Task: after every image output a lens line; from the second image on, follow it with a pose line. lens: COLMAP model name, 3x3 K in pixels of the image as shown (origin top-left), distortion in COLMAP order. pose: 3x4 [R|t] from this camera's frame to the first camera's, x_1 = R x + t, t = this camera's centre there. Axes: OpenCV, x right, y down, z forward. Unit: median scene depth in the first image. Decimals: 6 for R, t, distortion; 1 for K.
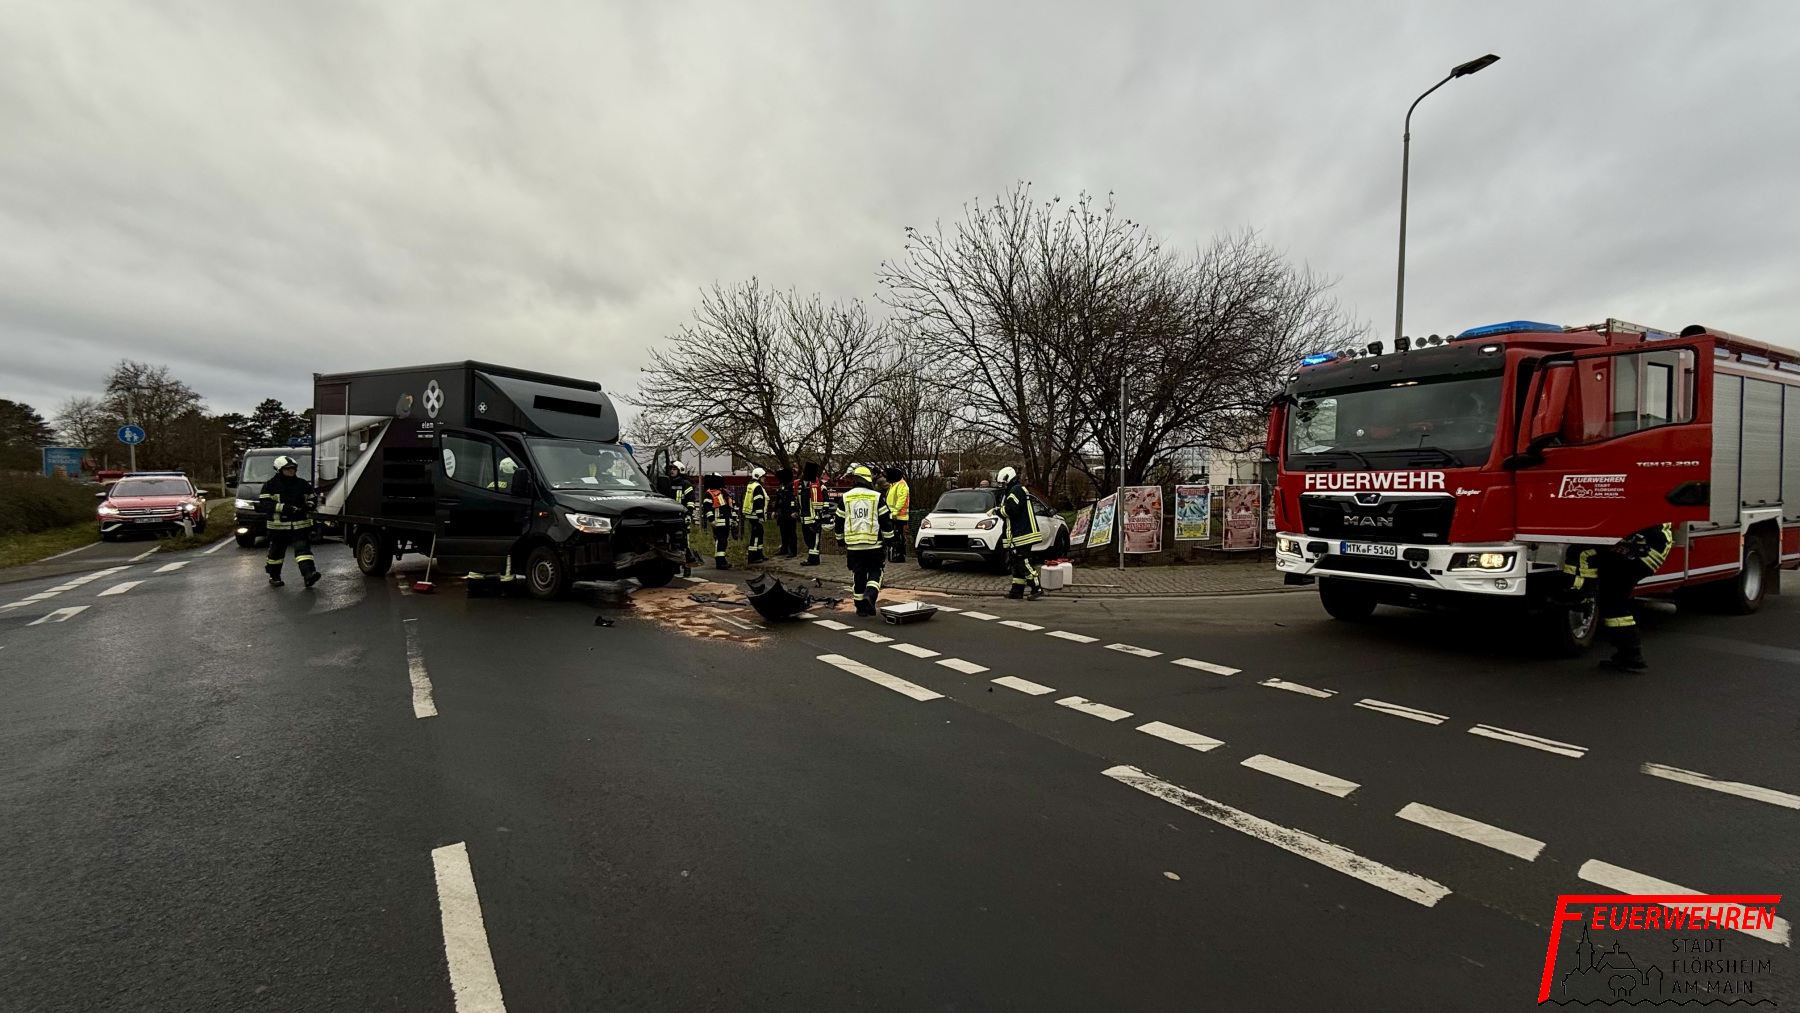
lens RADIAL K [[738.9, 0, 898.1], [0, 738.9, 495.3], [0, 0, 1]] dist [-0.003793, -0.000197]
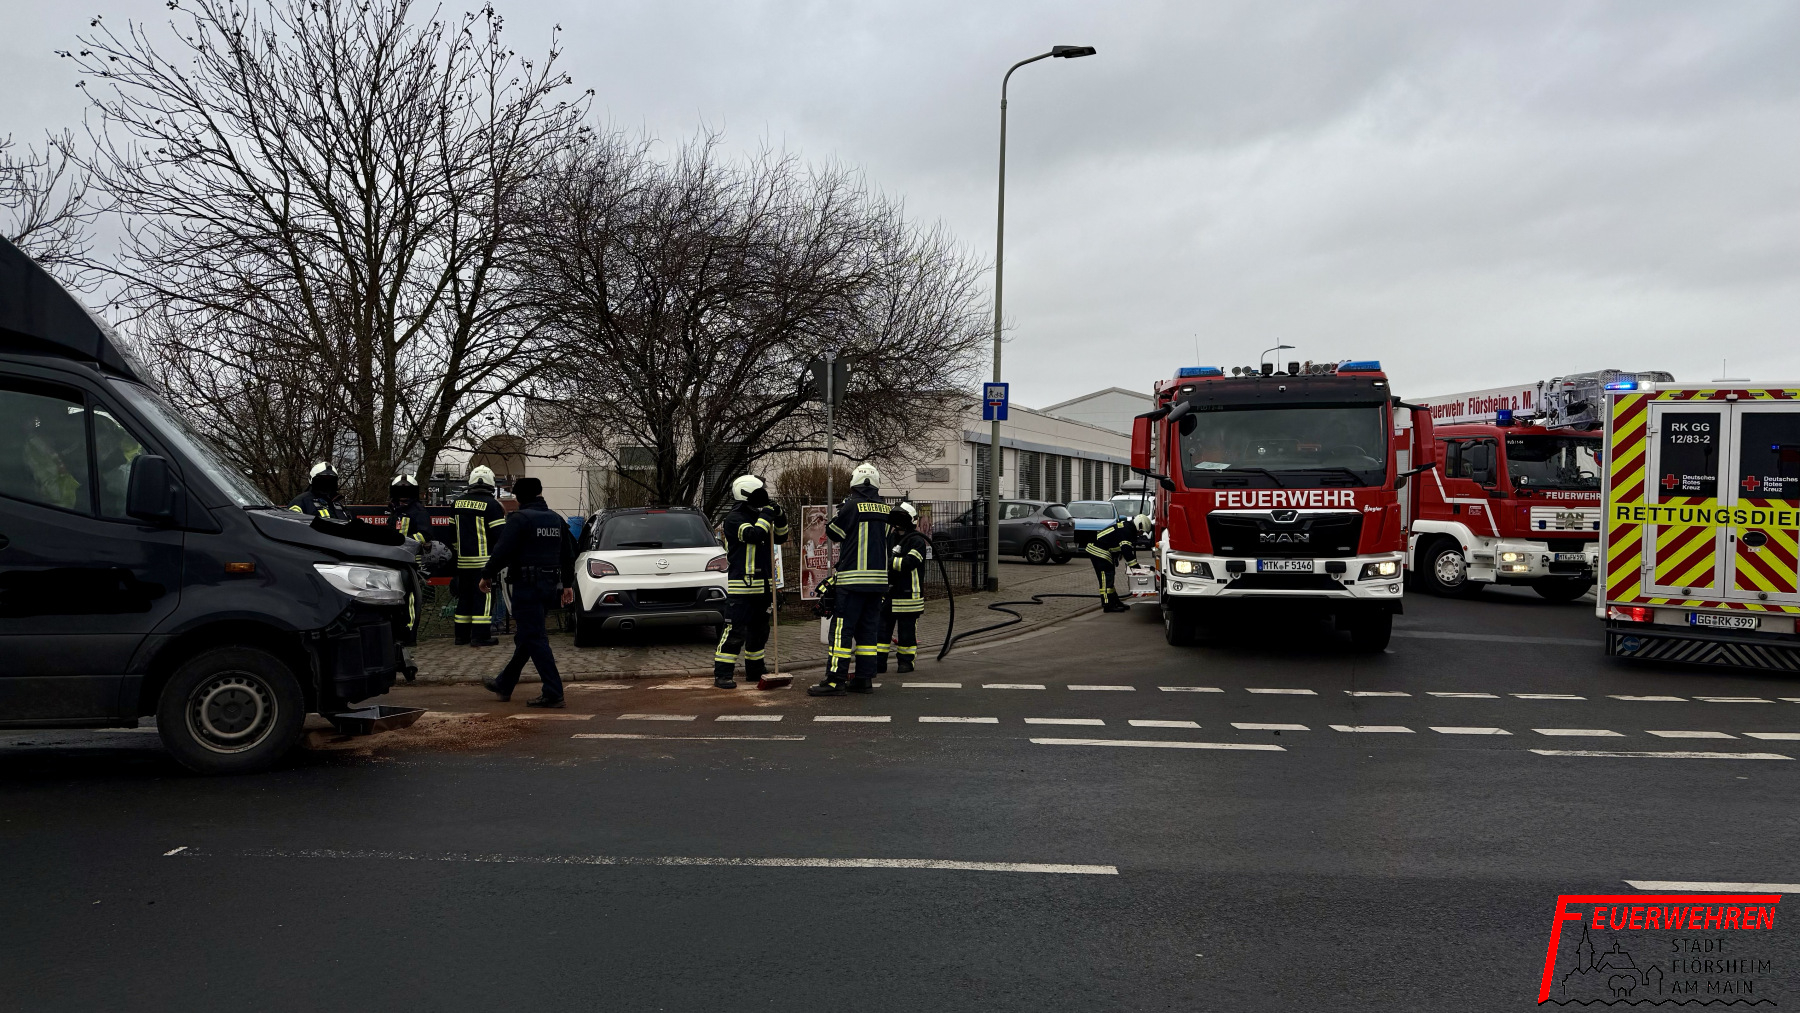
lens RADIAL K [[1269.8, 0, 898.6], [0, 1269.8, 510.2], [0, 0, 1]] dist [0.002550, 0.000066]
pose [[0.627468, -0.000080, 0.778642, -1.058101], [0.009762, 0.999922, -0.007764, 0.004832], [-0.778581, 0.012473, 0.627420, 0.311915]]
